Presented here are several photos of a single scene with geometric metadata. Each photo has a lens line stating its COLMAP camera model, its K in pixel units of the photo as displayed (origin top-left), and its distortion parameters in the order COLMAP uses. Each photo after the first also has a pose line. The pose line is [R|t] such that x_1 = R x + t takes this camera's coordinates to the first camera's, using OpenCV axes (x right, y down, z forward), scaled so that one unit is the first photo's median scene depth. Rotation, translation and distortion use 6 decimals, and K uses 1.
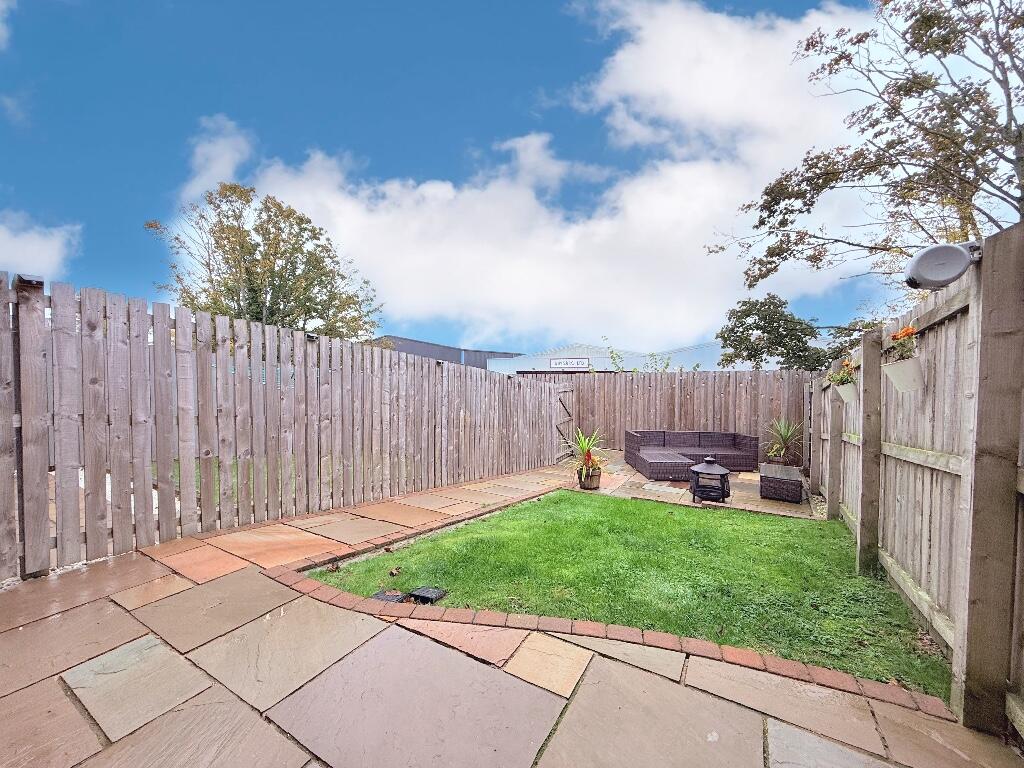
lens RADIAL K [[410.4, 0, 512.0], [0, 410.4, 384.0], [0, 0, 1]] dist [0.000612, -0.000085]
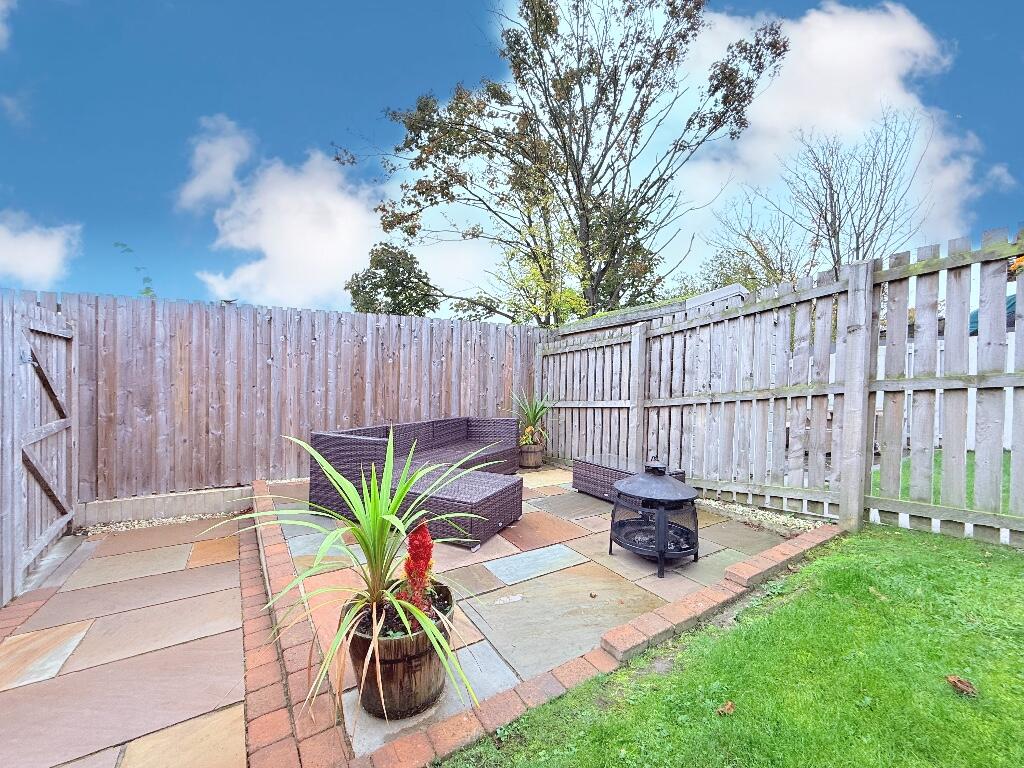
lens RADIAL K [[421.6, 0, 512.0], [0, 421.6, 384.0], [0, 0, 1]] dist [-0.002758, 0.000166]
pose [[0.444969, -0.007203, 0.895517, -0.000477], [0.004480, 0.999973, 0.005817, 0.057650], [-0.895535, 0.001424, 0.444989, 0.589377]]
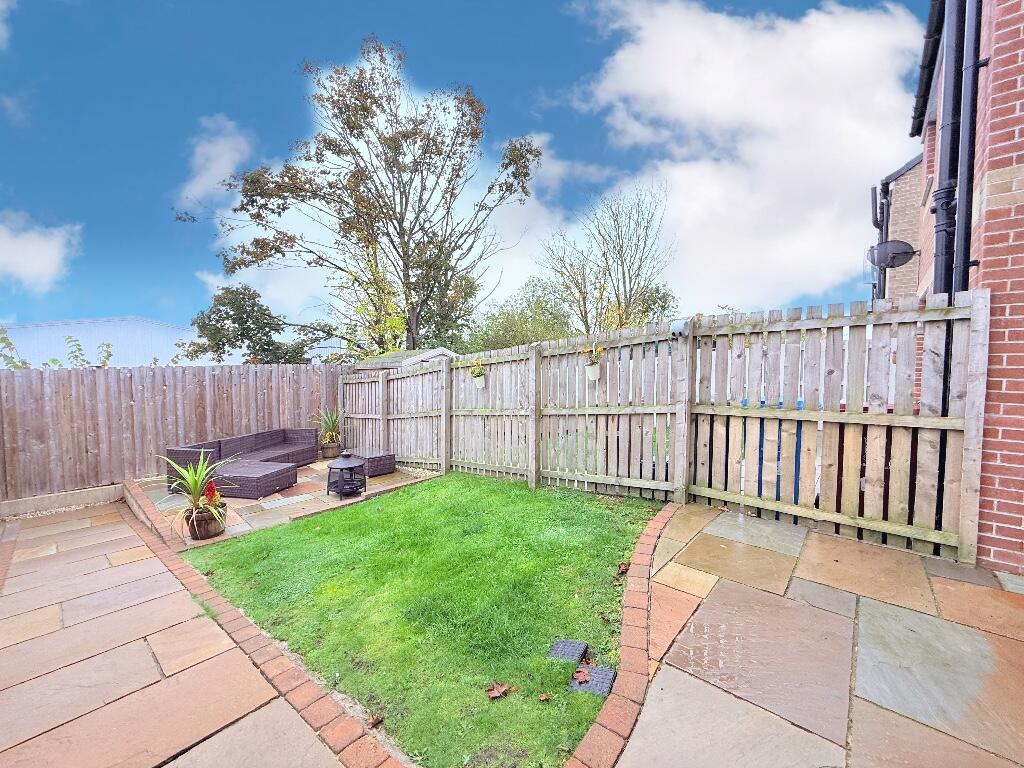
lens RADIAL K [[410.4, 0, 512.0], [0, 410.4, 384.0], [0, 0, 1]] dist [0.000612, -0.000085]
pose [[0.195226, -0.047335, 0.979615, -0.267476], [0.025467, 0.998742, 0.043184, -0.013402], [-0.980428, 0.016517, 0.196186, 0.253851]]
